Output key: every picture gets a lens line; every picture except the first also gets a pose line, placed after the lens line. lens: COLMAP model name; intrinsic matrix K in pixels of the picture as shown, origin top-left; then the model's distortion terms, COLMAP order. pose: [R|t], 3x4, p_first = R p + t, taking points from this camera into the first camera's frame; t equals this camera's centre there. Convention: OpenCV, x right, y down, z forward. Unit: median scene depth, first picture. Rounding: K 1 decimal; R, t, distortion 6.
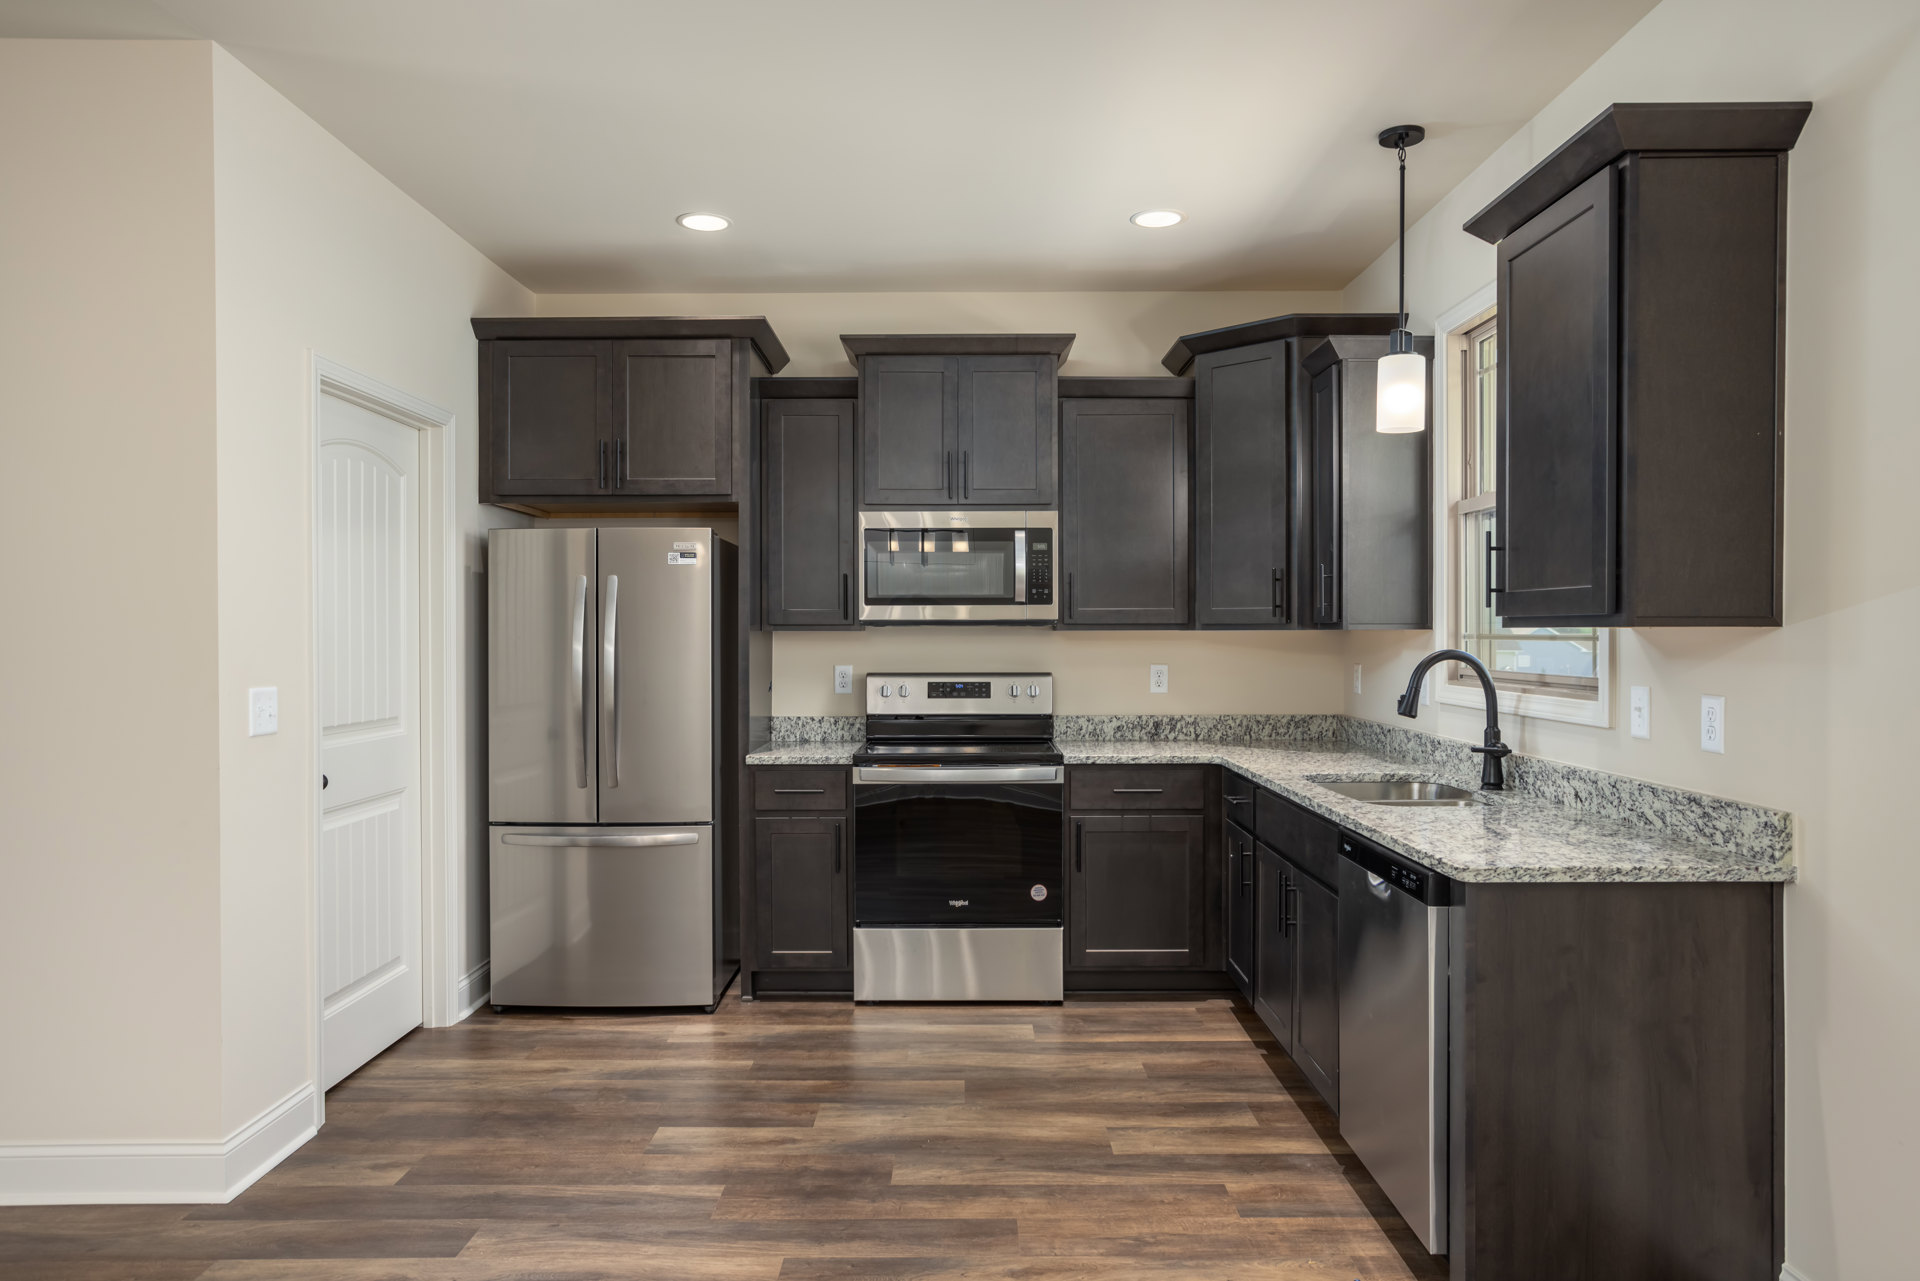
lens RADIAL K [[1238.0, 0, 959.5], [0, 1238.0, 638.5], [0, 0, 1]] dist [-0.006578, 0.007873]
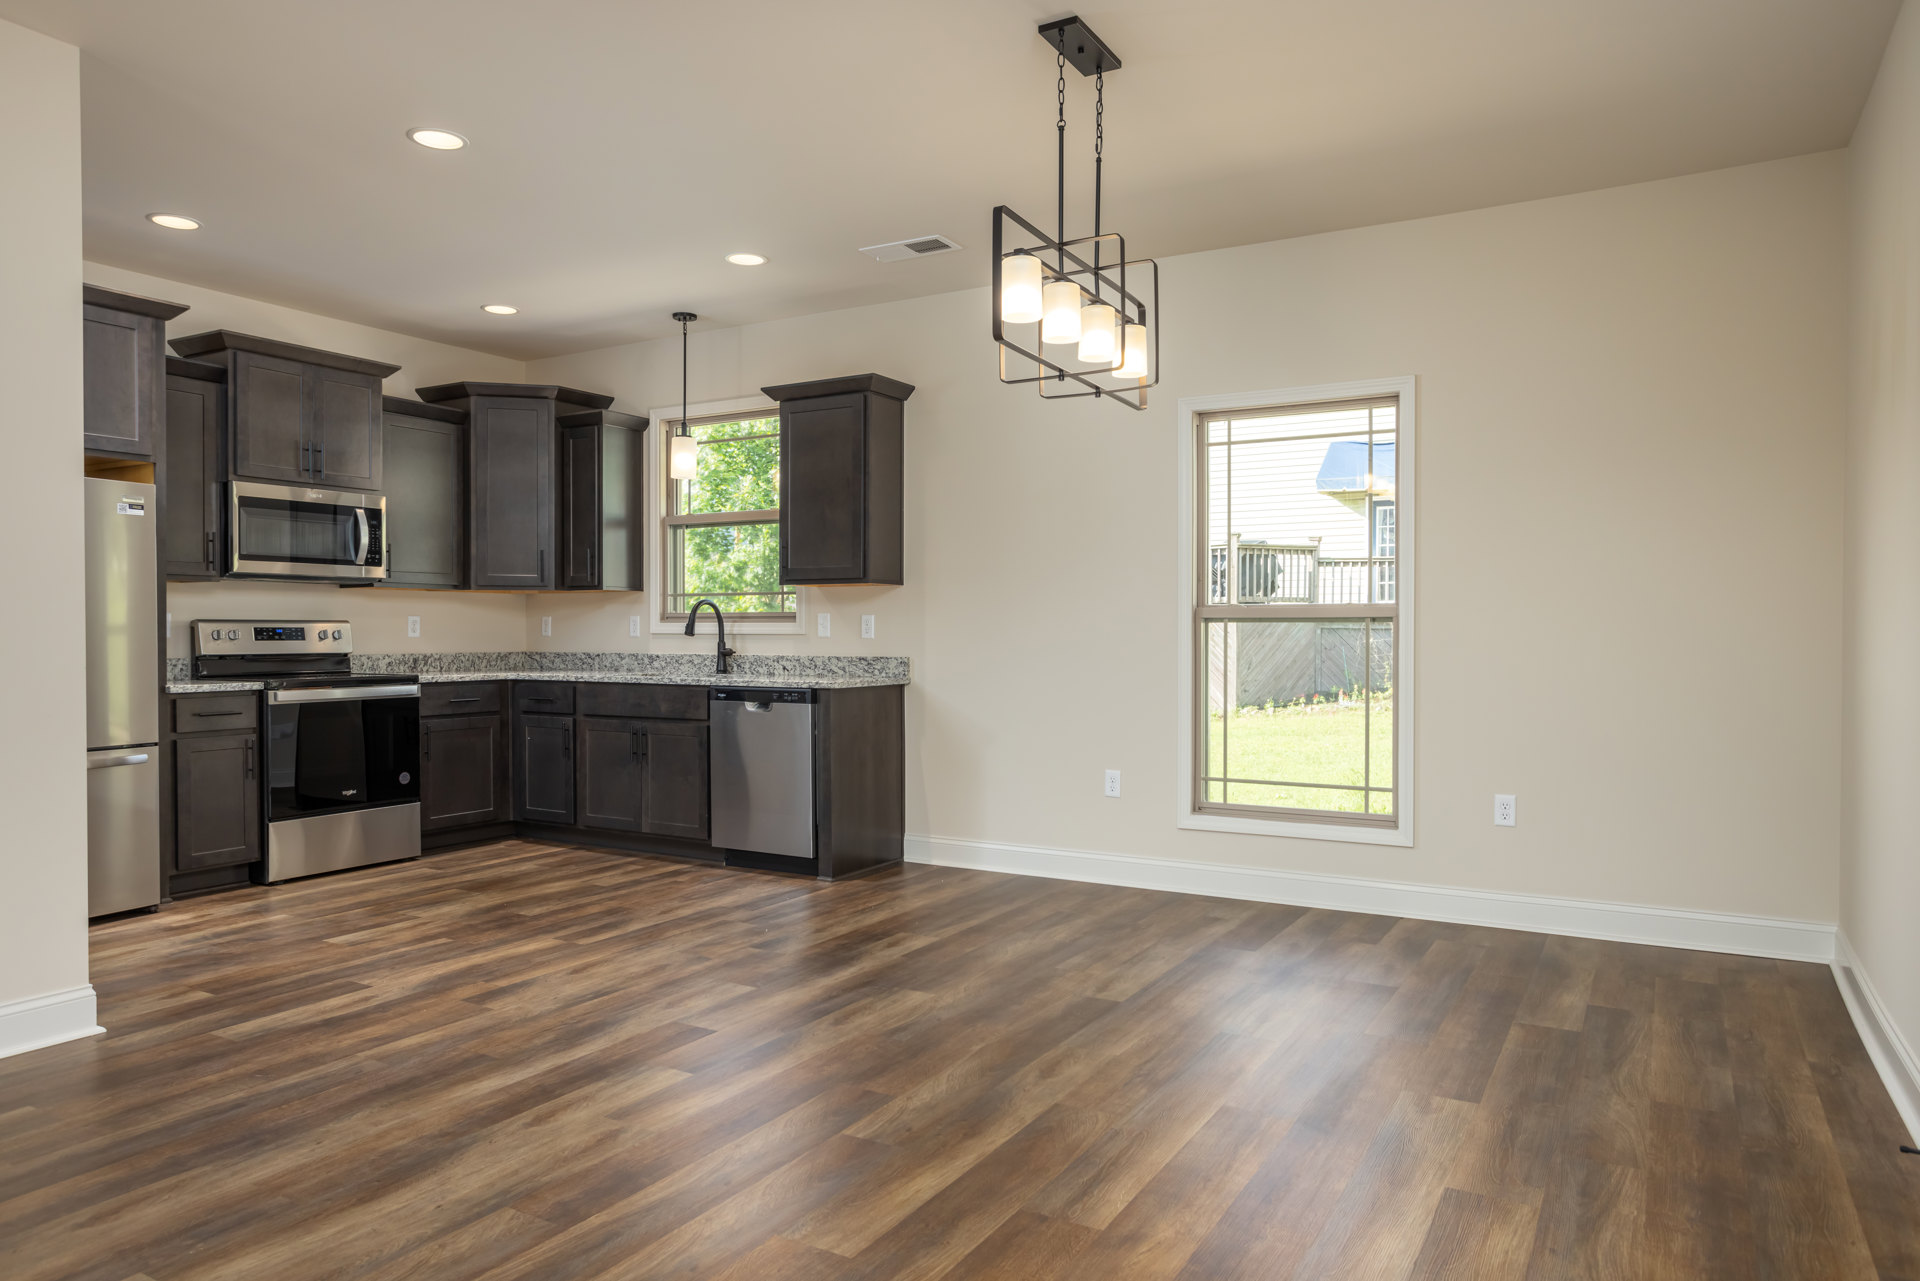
lens RADIAL K [[1238.0, 0, 958.4], [0, 1238.0, 636.8], [0, 0, 1]] dist [-0.006578, 0.007873]
pose [[0.502500, -0.002046, 0.864575, -0.799126], [0.002913, 0.999996, 0.000674, 0.050937], [-0.864572, 0.002180, 0.502504, -0.206357]]
